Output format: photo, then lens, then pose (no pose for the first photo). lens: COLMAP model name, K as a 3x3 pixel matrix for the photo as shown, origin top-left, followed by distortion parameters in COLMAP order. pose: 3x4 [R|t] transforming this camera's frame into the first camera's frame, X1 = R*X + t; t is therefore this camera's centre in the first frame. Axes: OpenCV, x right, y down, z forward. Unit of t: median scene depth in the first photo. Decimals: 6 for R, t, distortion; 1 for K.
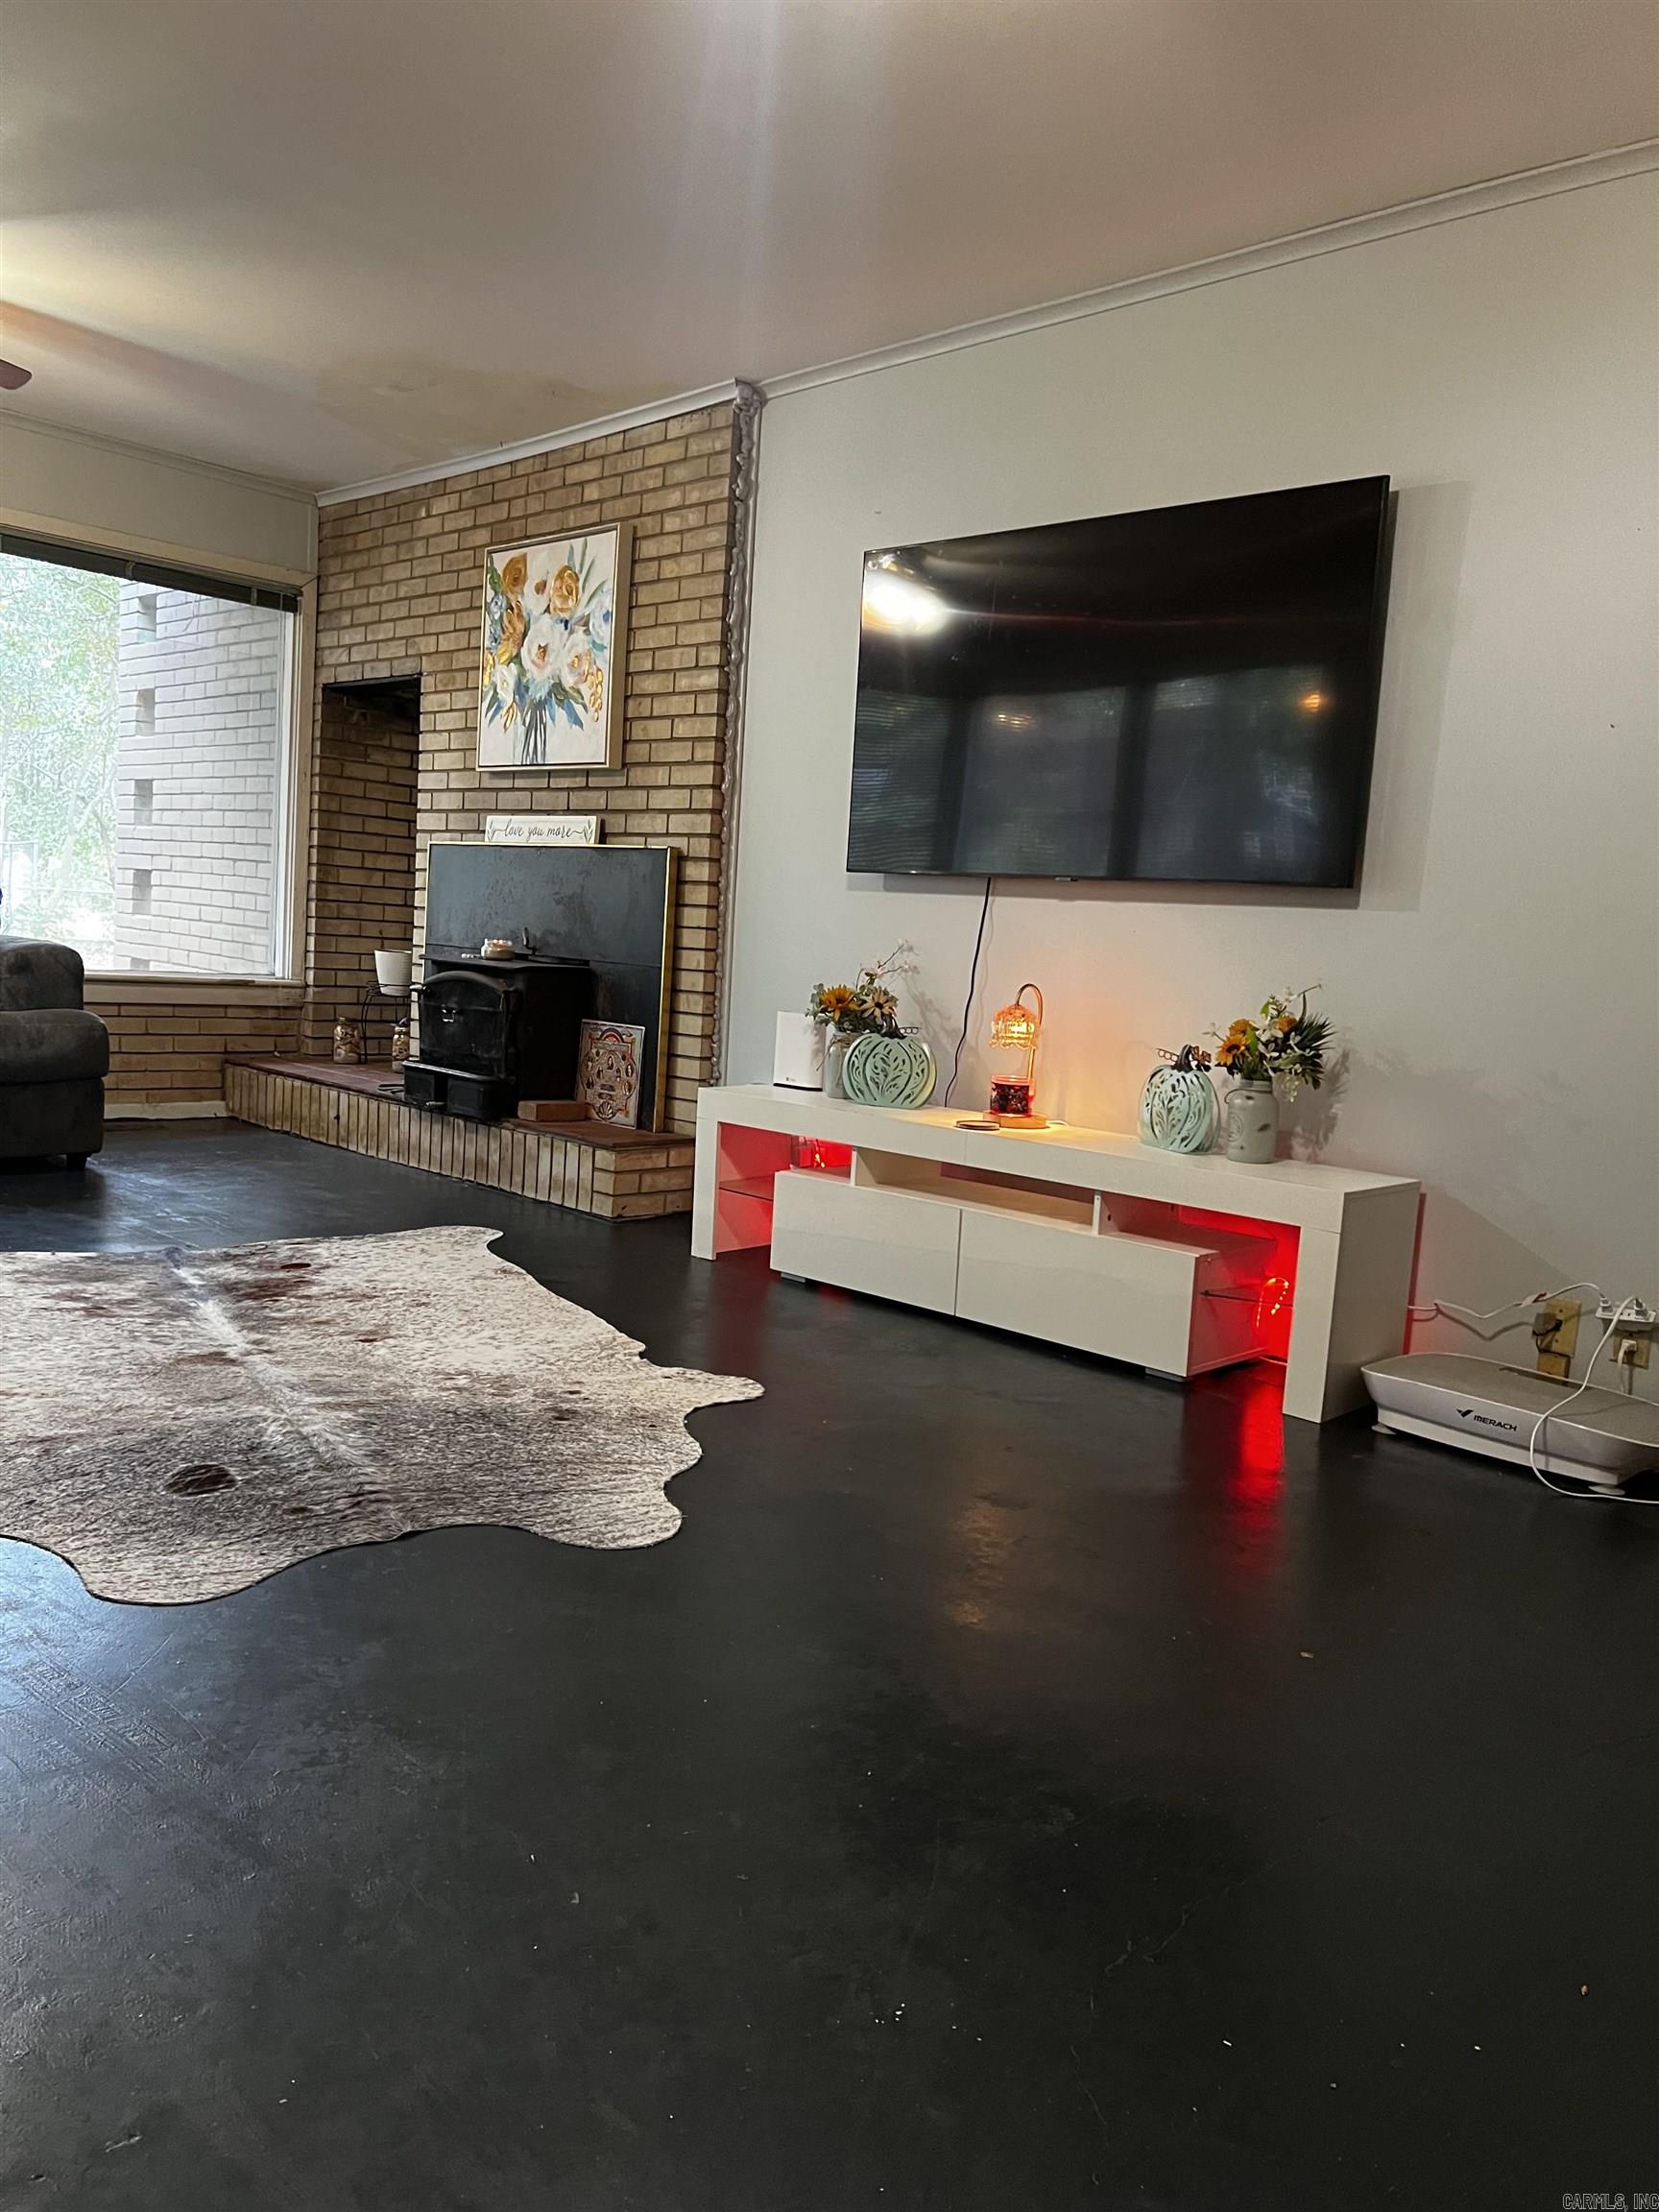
lens RADIAL K [[1660.6, 0, 833.4], [0, 1660.6, 1094.9], [0, 0, 1]] dist [0.028632, -0.041290]
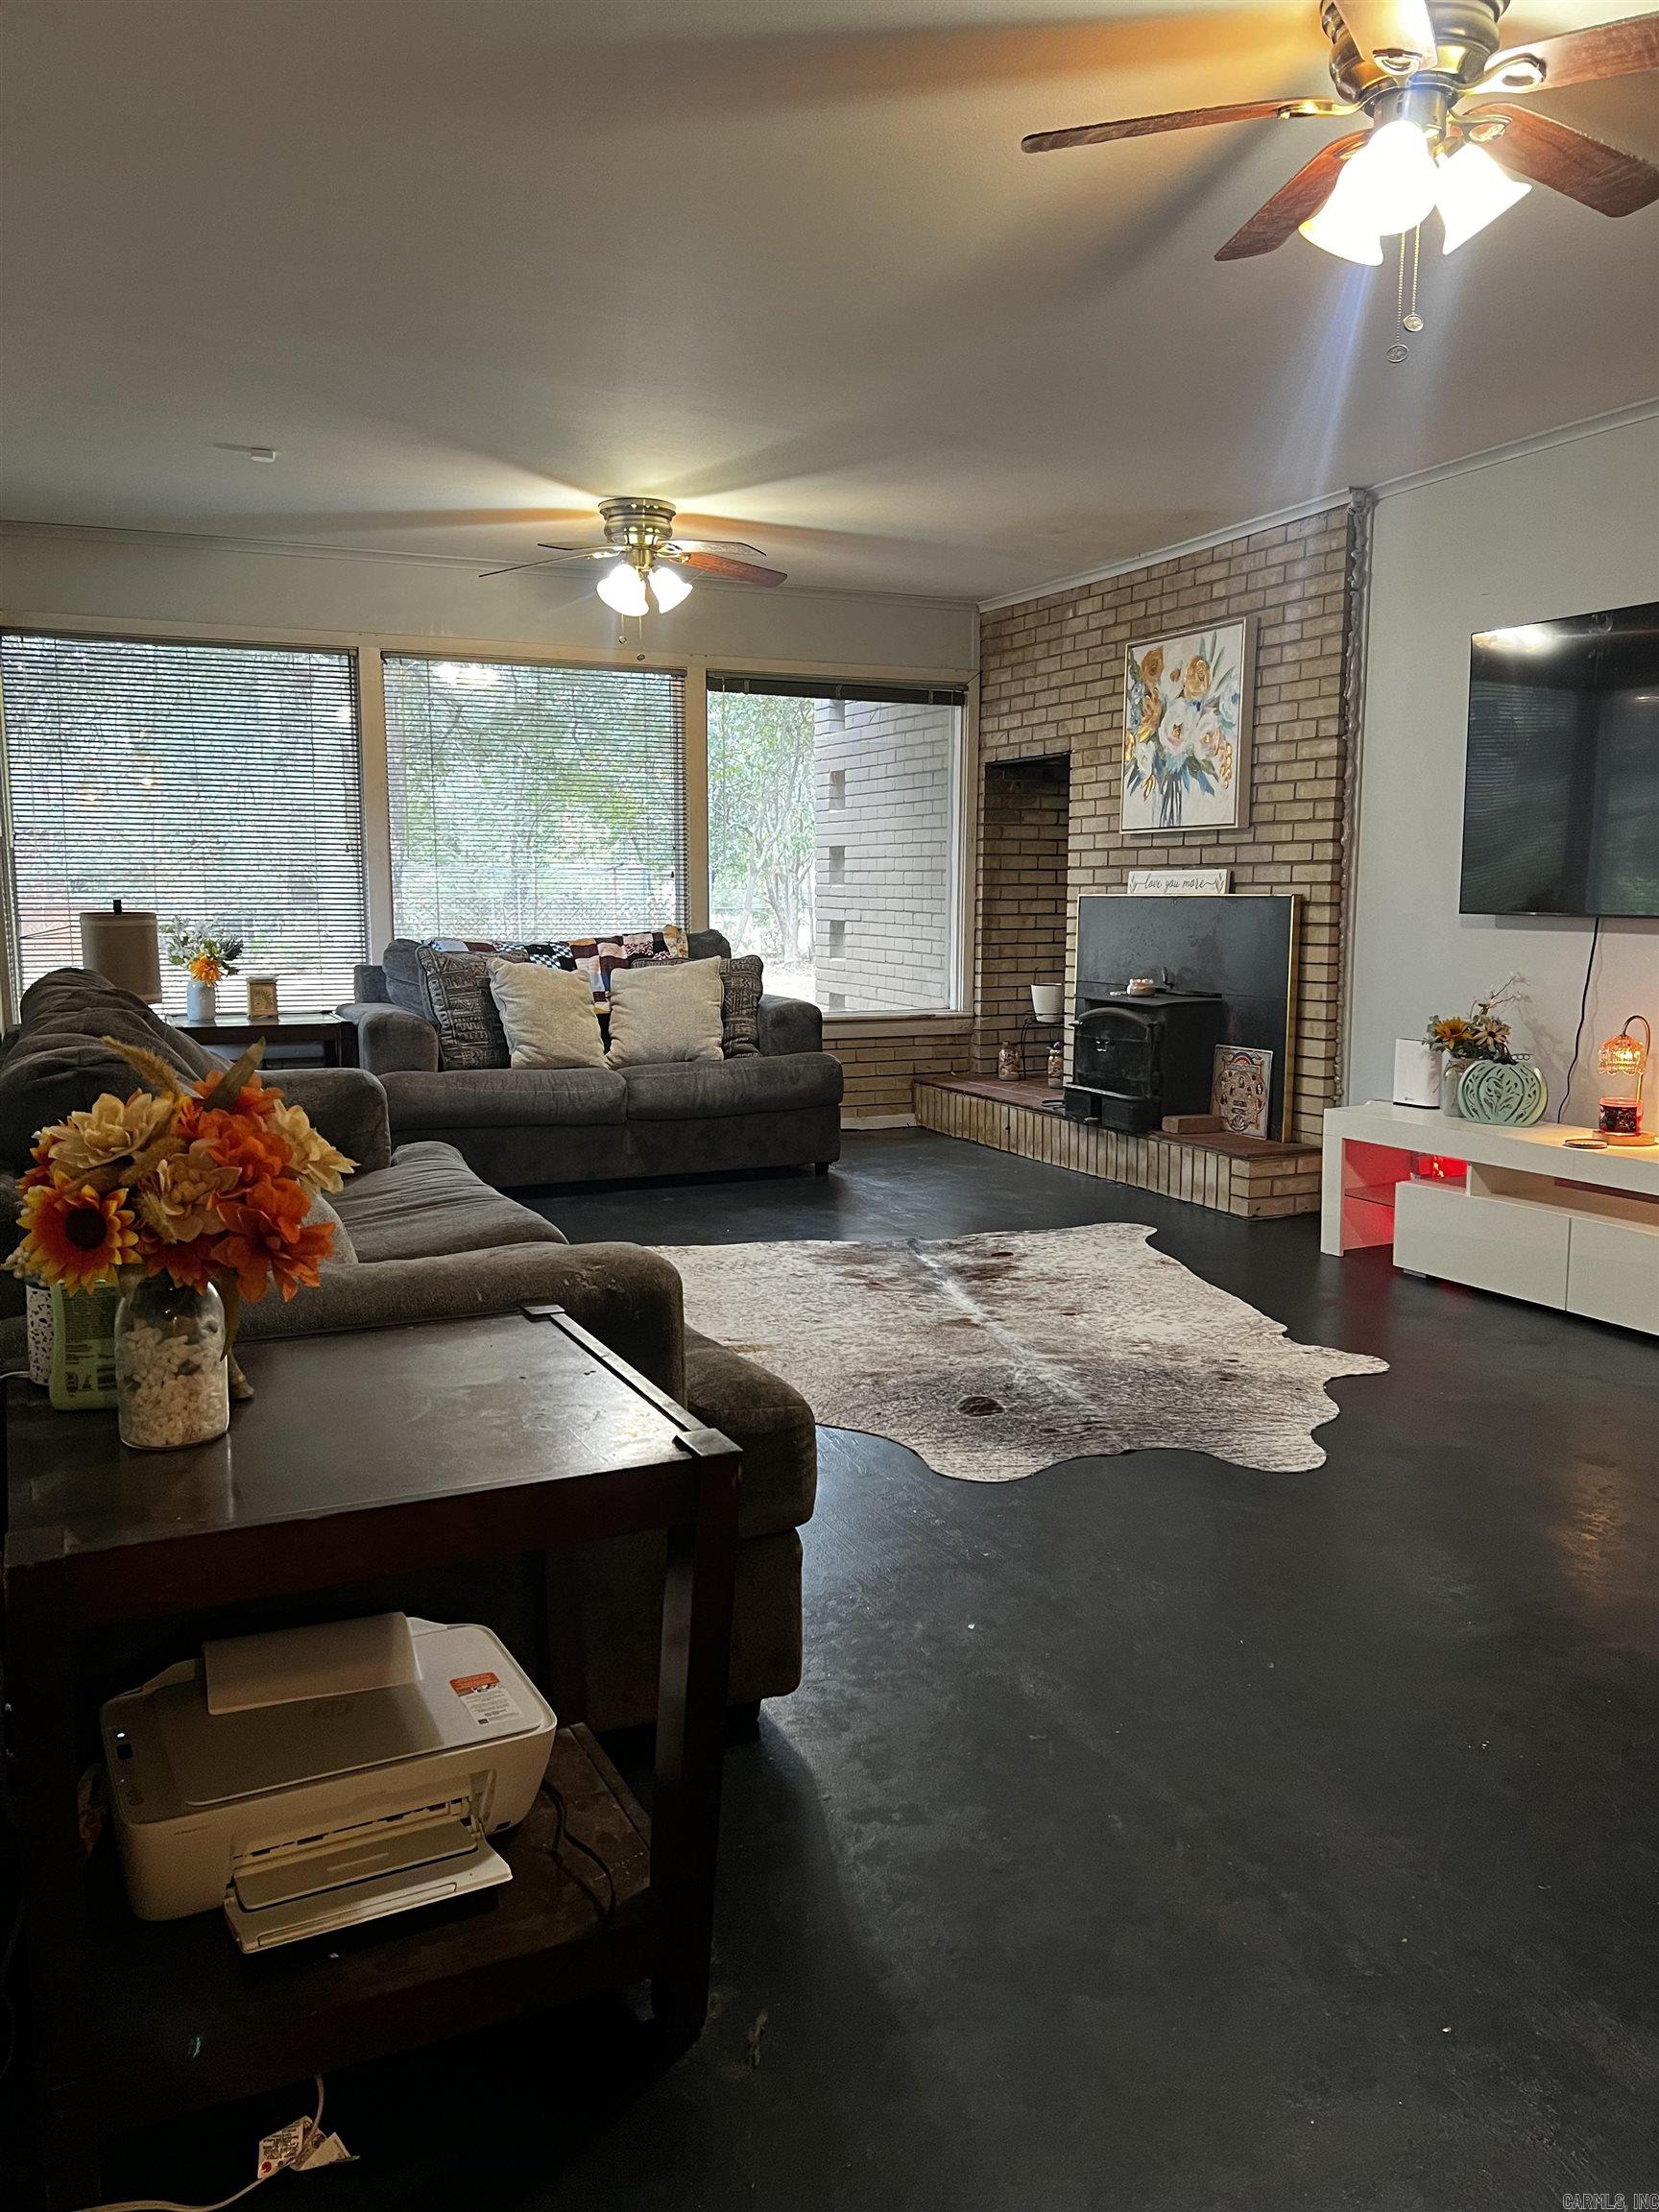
lens RADIAL K [[1660.6, 0, 808.6], [0, 1660.6, 1101.5], [0, 0, 1]] dist [0.028632, -0.041290]
pose [[0.931631, -0.013174, -0.363167, 0.005220], [0.018974, 0.999743, 0.012406, -0.028153], [0.362910, -0.018448, 0.931642, -0.203597]]
